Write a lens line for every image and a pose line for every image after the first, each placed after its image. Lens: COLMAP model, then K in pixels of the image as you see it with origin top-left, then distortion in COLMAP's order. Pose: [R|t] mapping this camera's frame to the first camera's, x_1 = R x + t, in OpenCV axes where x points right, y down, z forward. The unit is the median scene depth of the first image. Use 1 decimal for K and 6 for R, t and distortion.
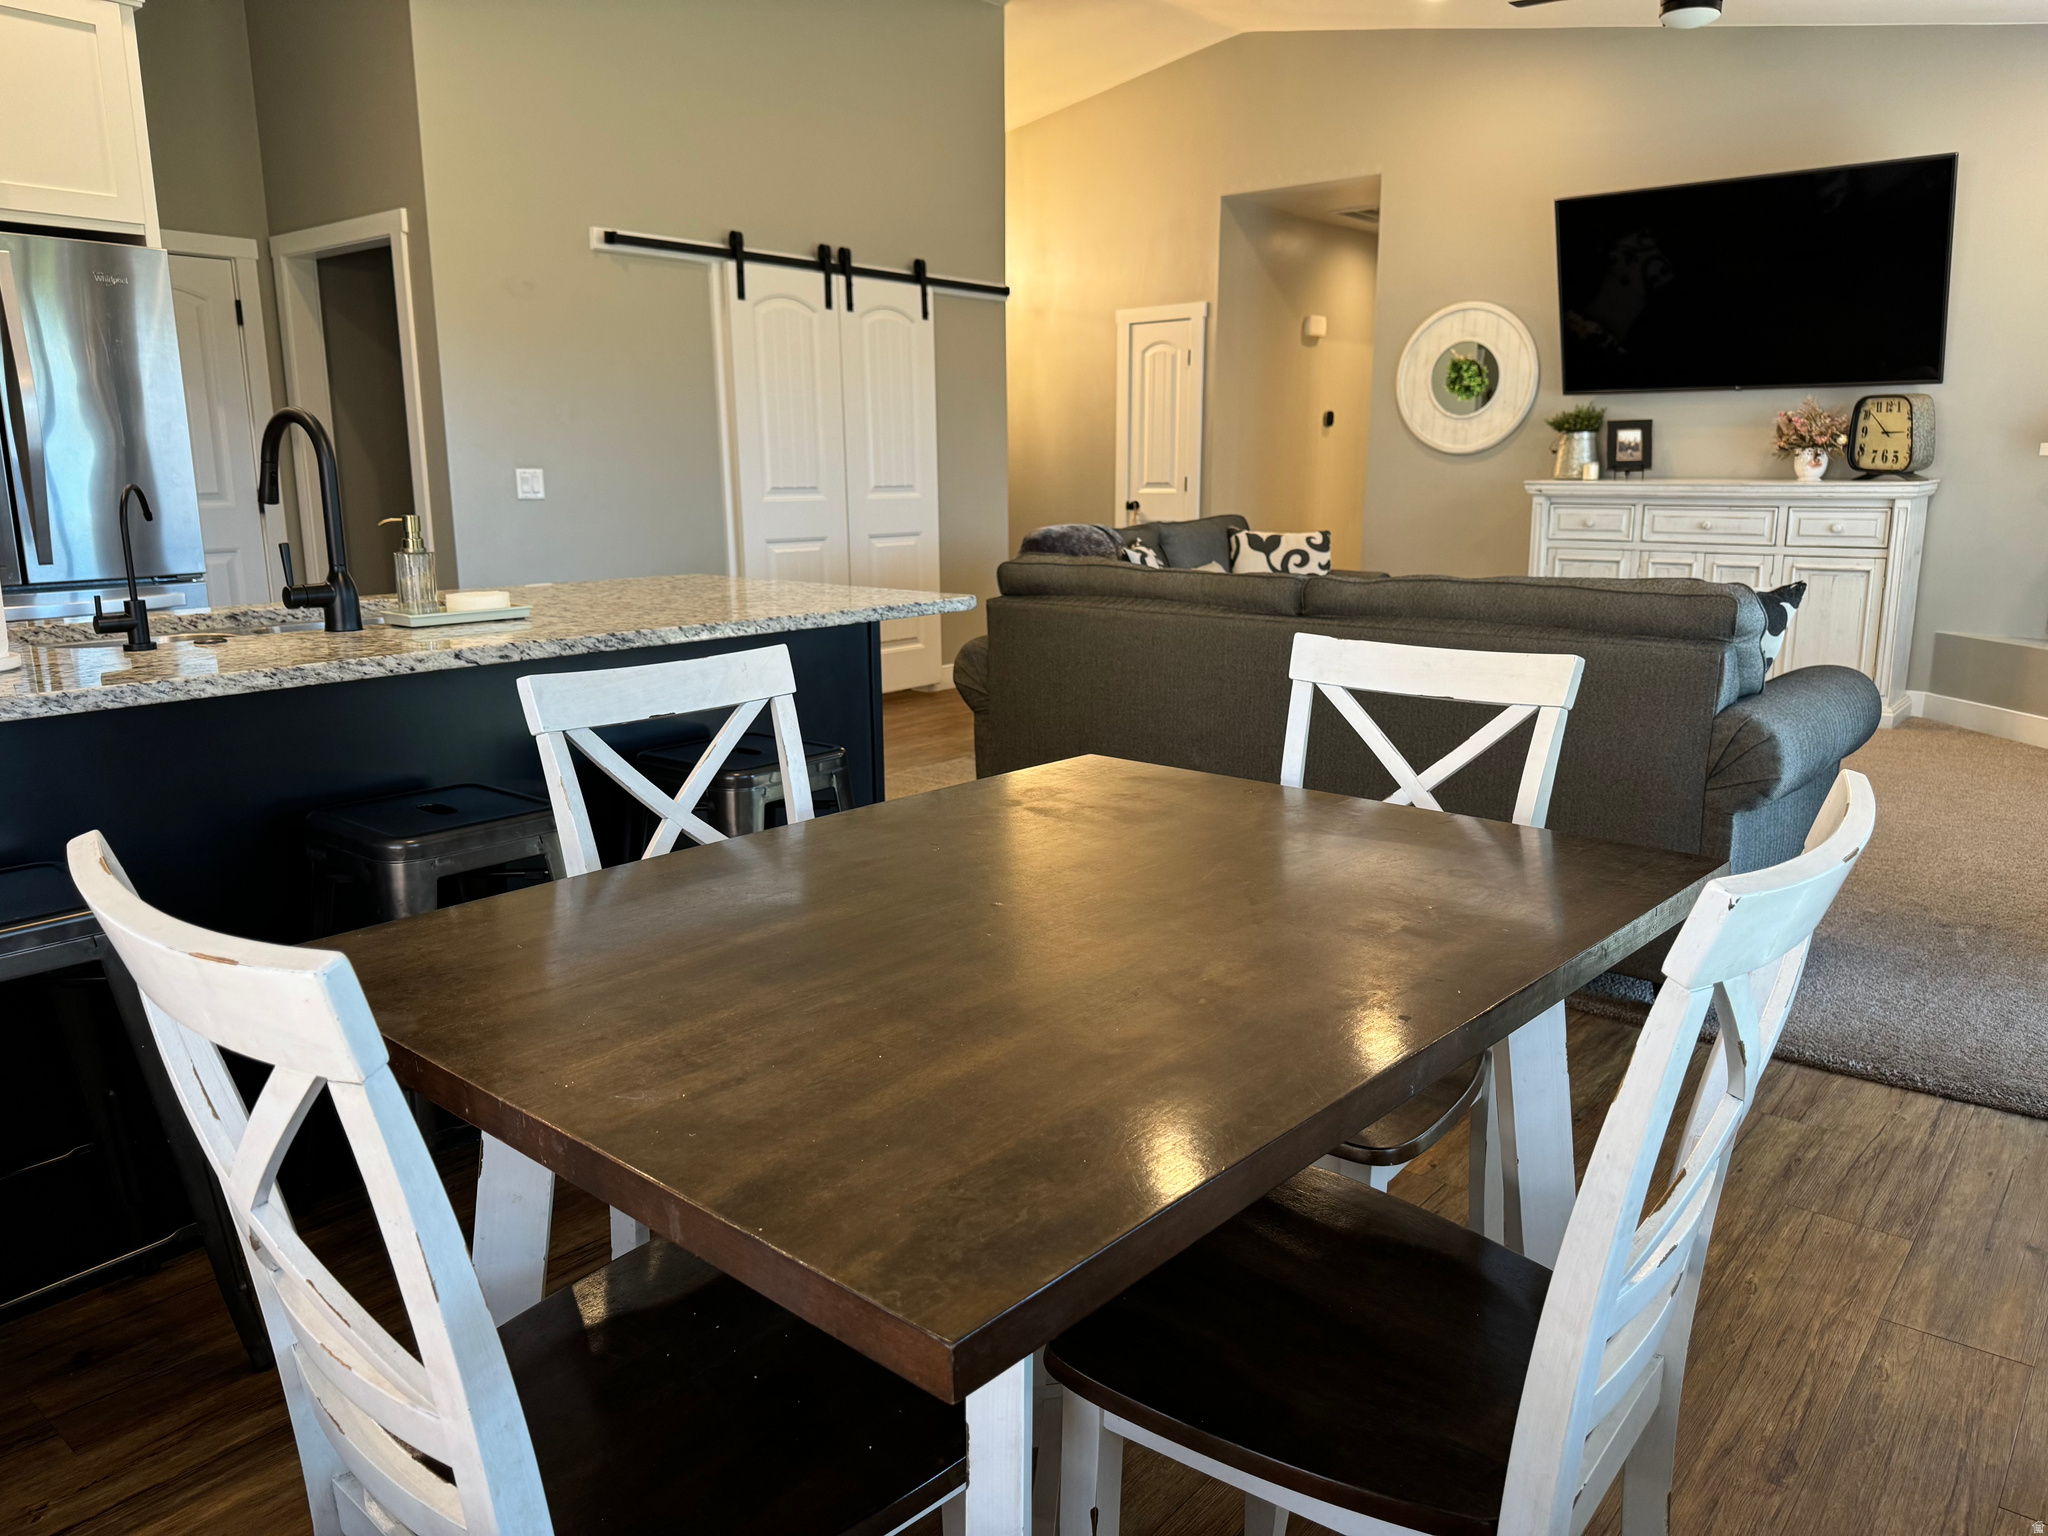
lens RADIAL K [[1405.6, 0, 1014.4], [0, 1405.6, 780.7], [0, 0, 1]] dist [0.072950, -0.147852]
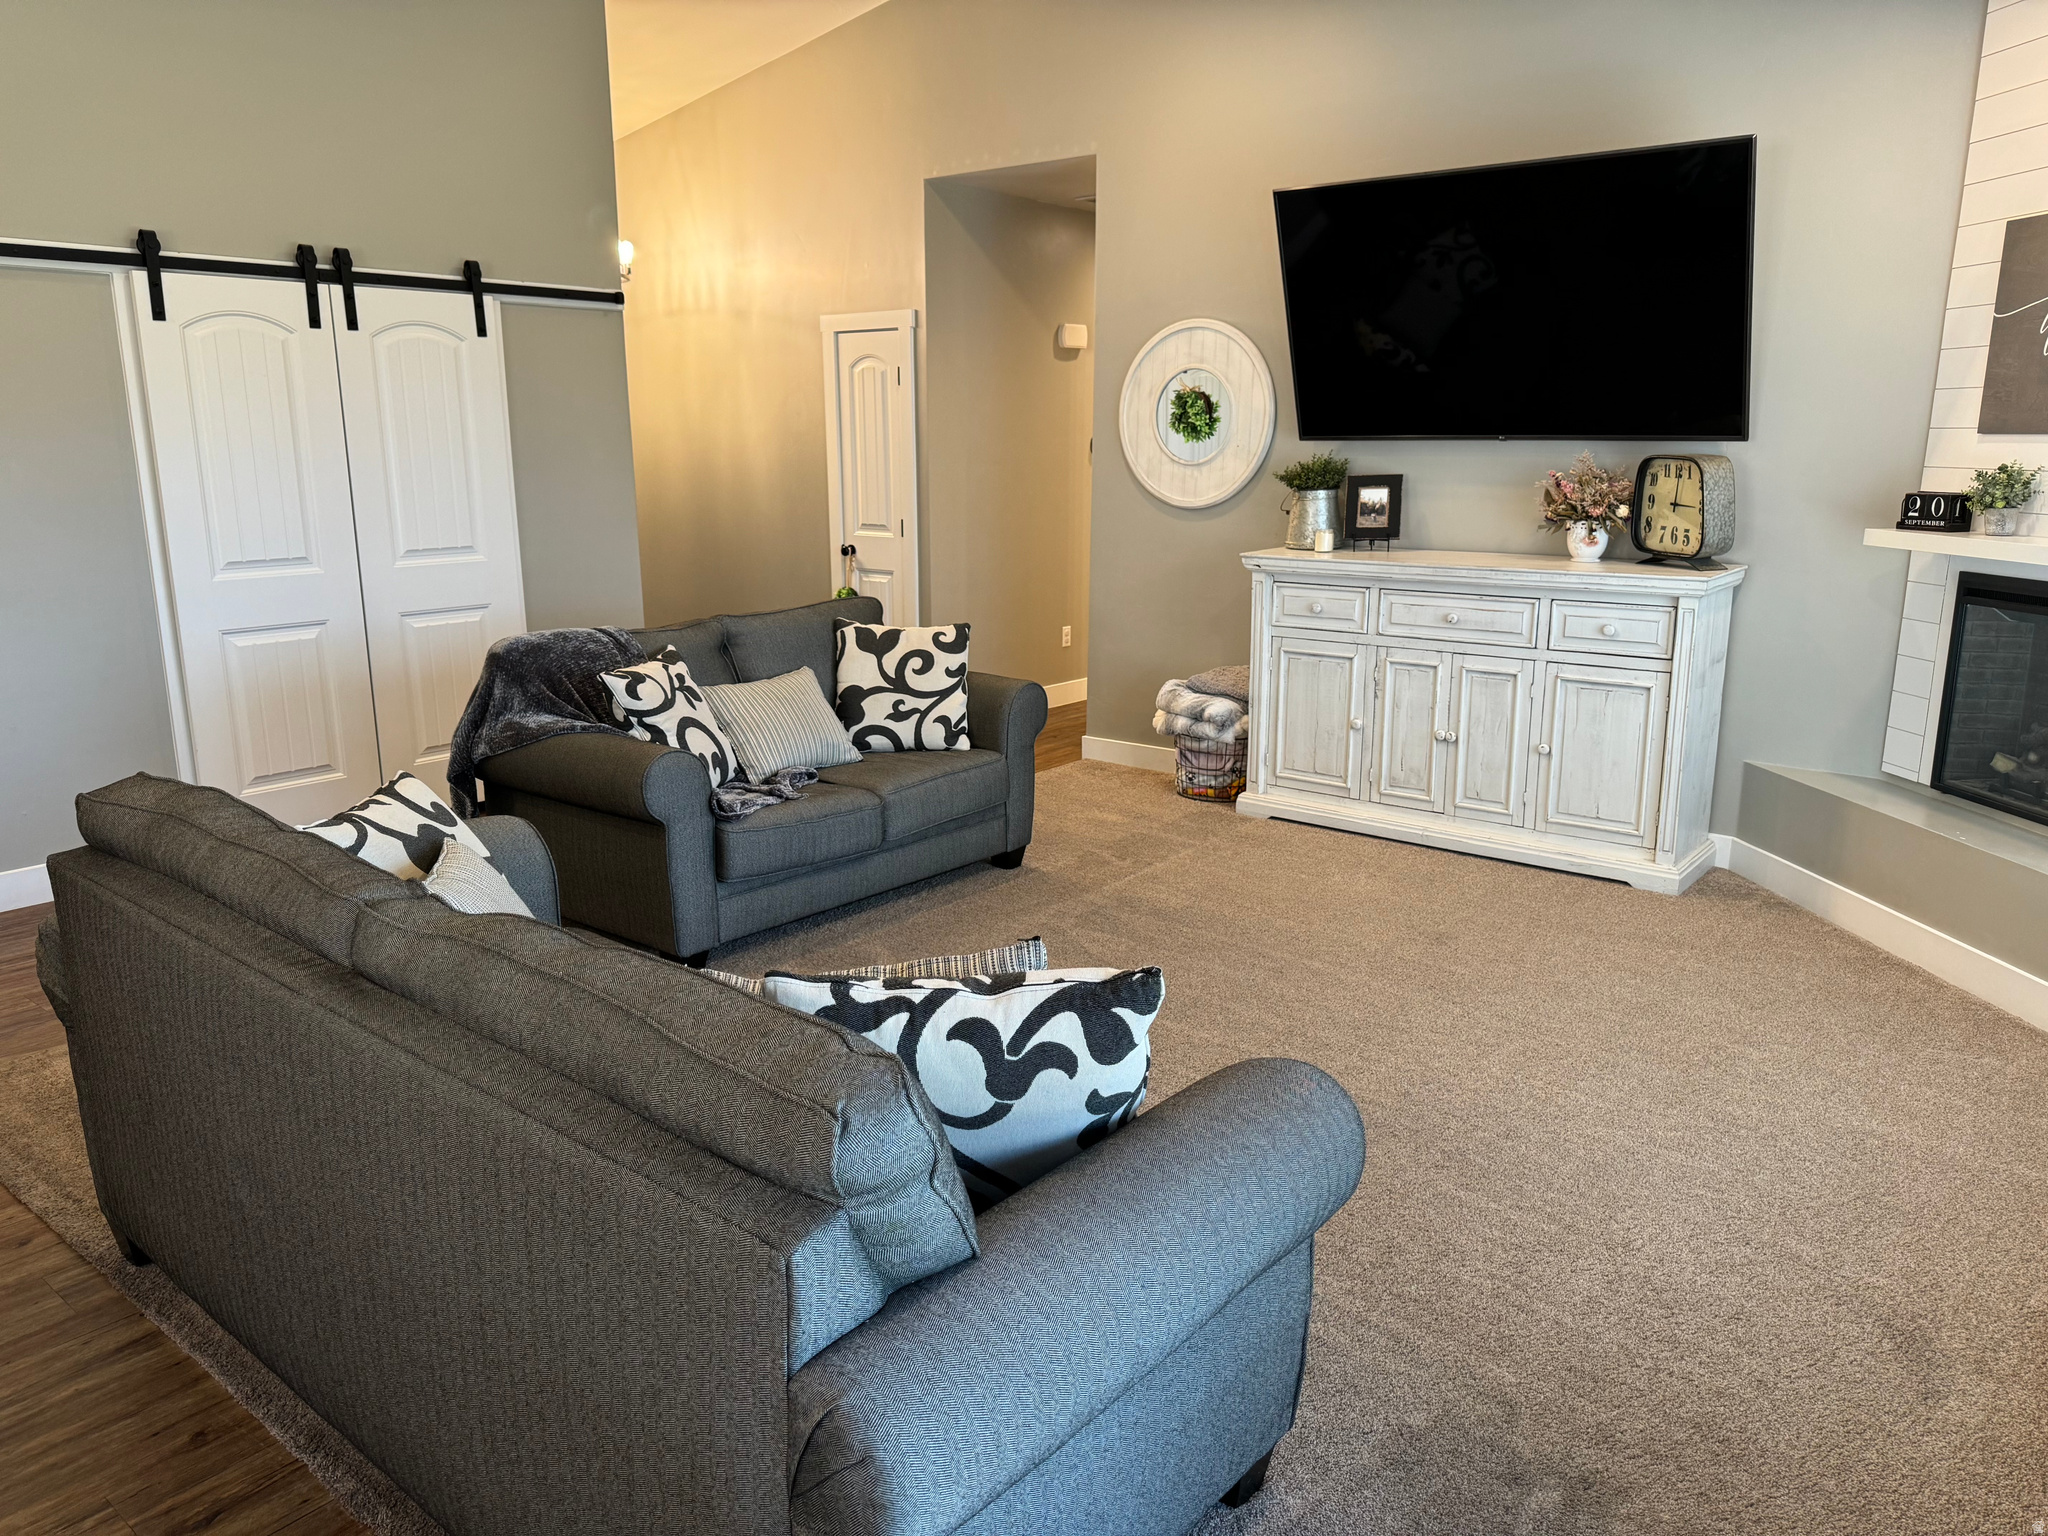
lens RADIAL K [[1419.1, 0, 1024.0], [0, 1419.1, 768.0], [0, 0, 1]] dist [0.039565, -0.078018]
pose [[0.999775, 0.001437, 0.021179, 0.238536], [-0.001635, 0.999955, 0.009310, -0.105903], [-0.021165, -0.009342, 0.999732, 0.226389]]
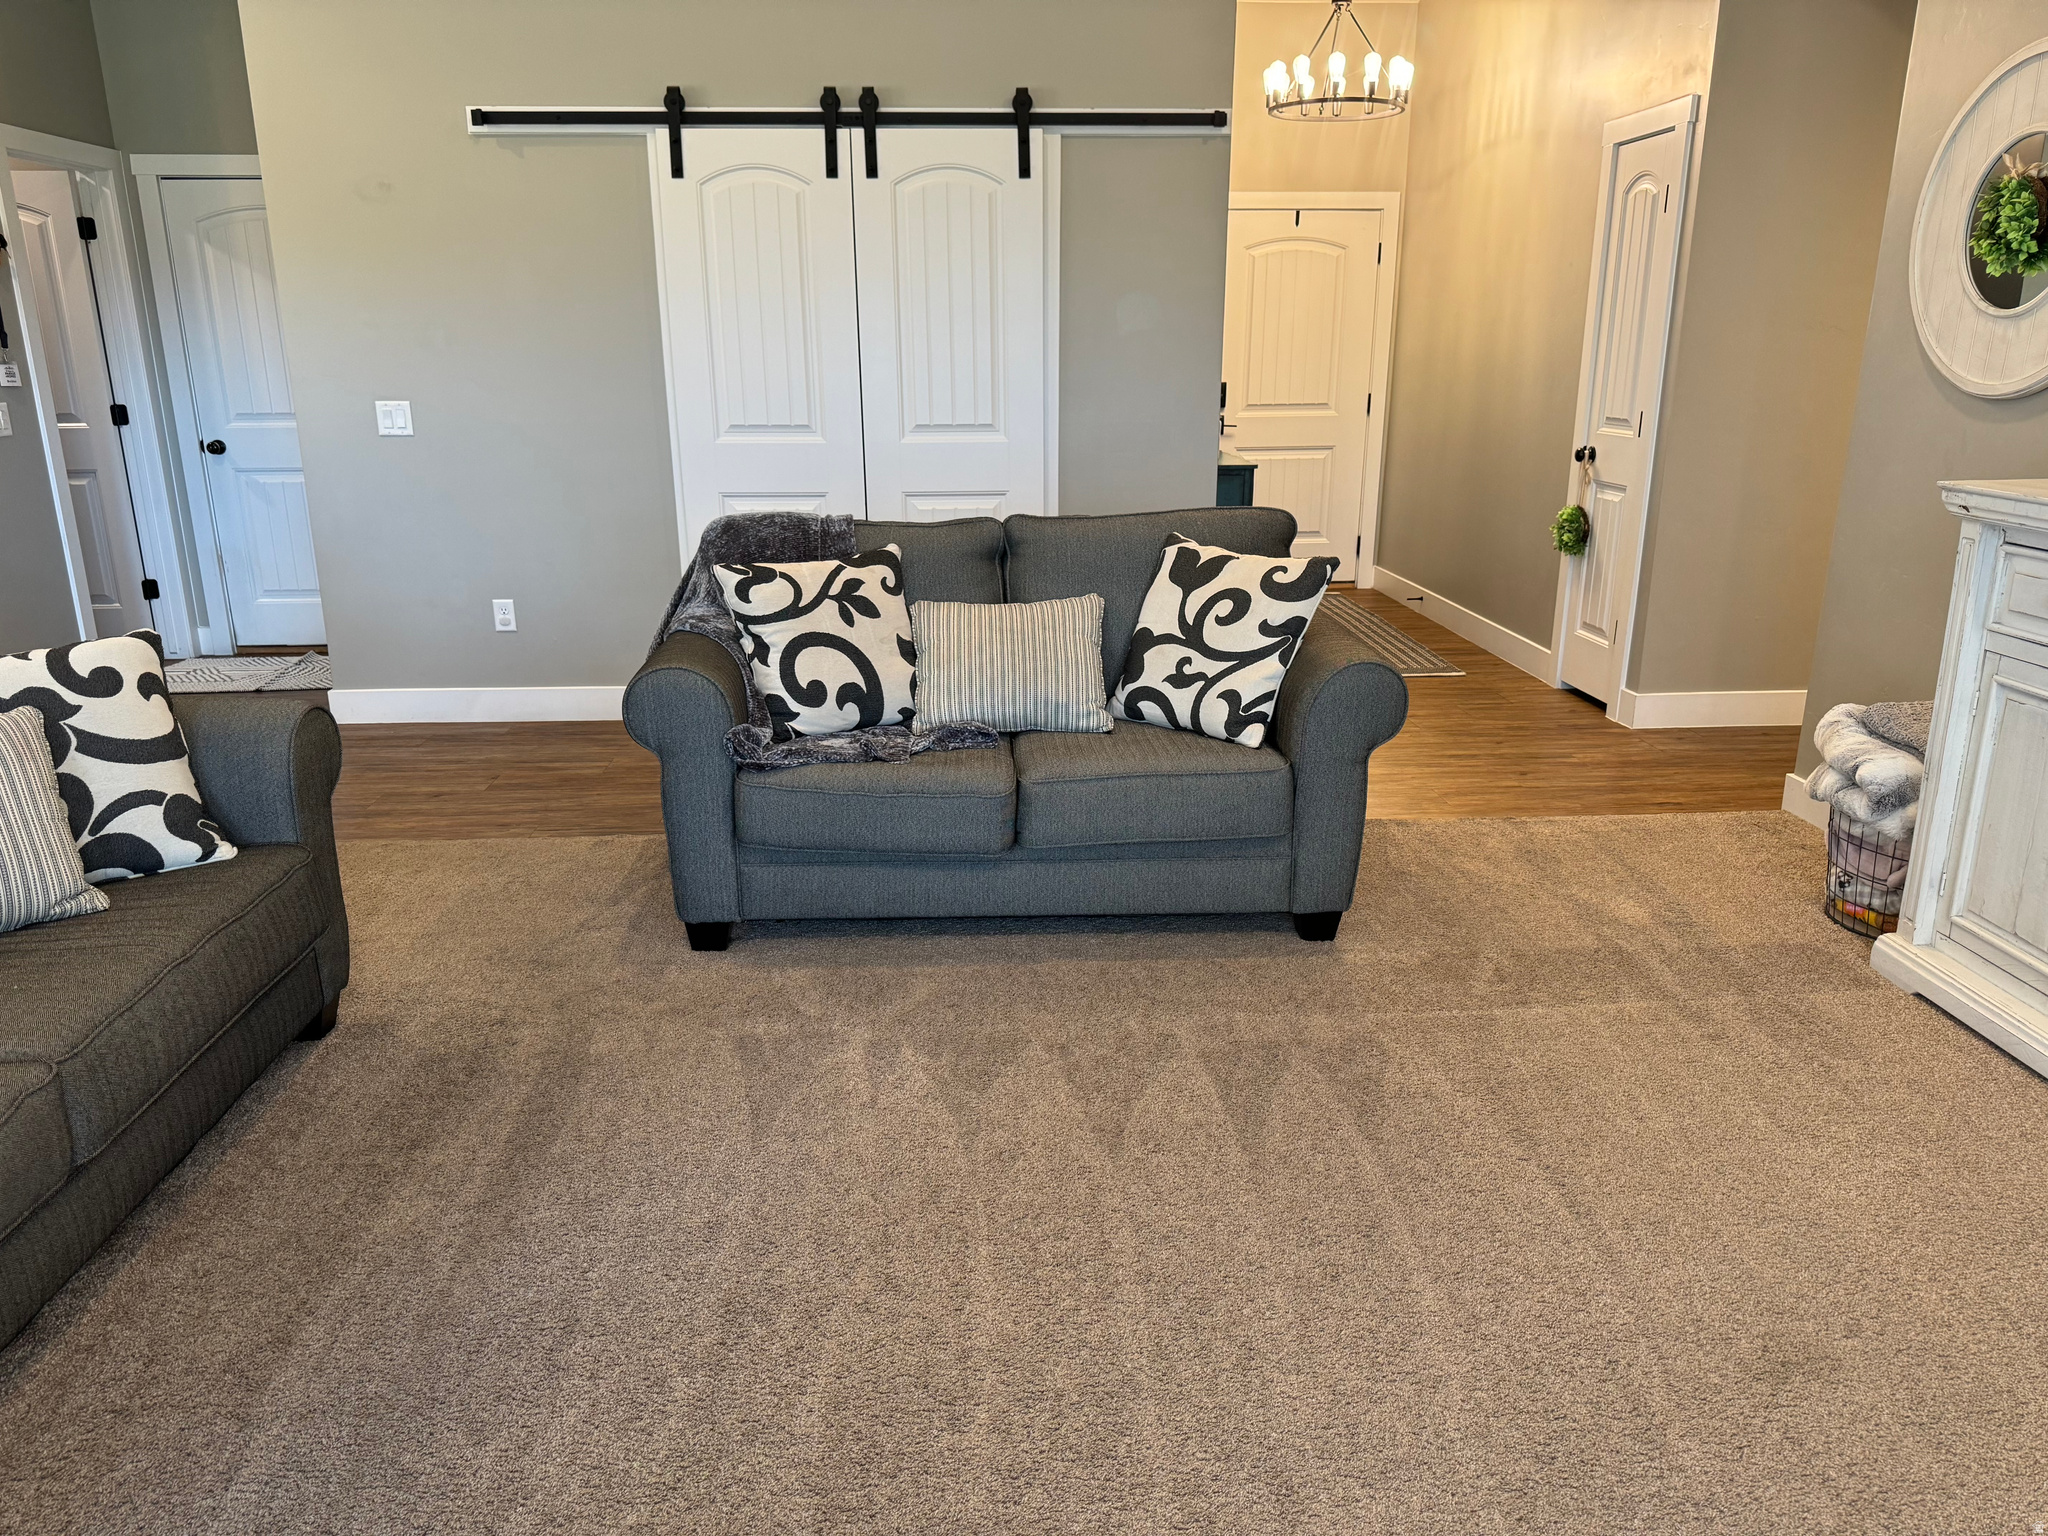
lens RADIAL K [[1395.3, 0, 1024.0], [0, 1395.3, 768.0], [0, 0, 1]] dist [0.051127, -0.071514]
pose [[0.692101, 0.210372, -0.690464, 0.505985], [-0.155636, 0.977577, 0.141846, -0.157851], [0.704822, 0.009289, 0.709323, 0.570054]]
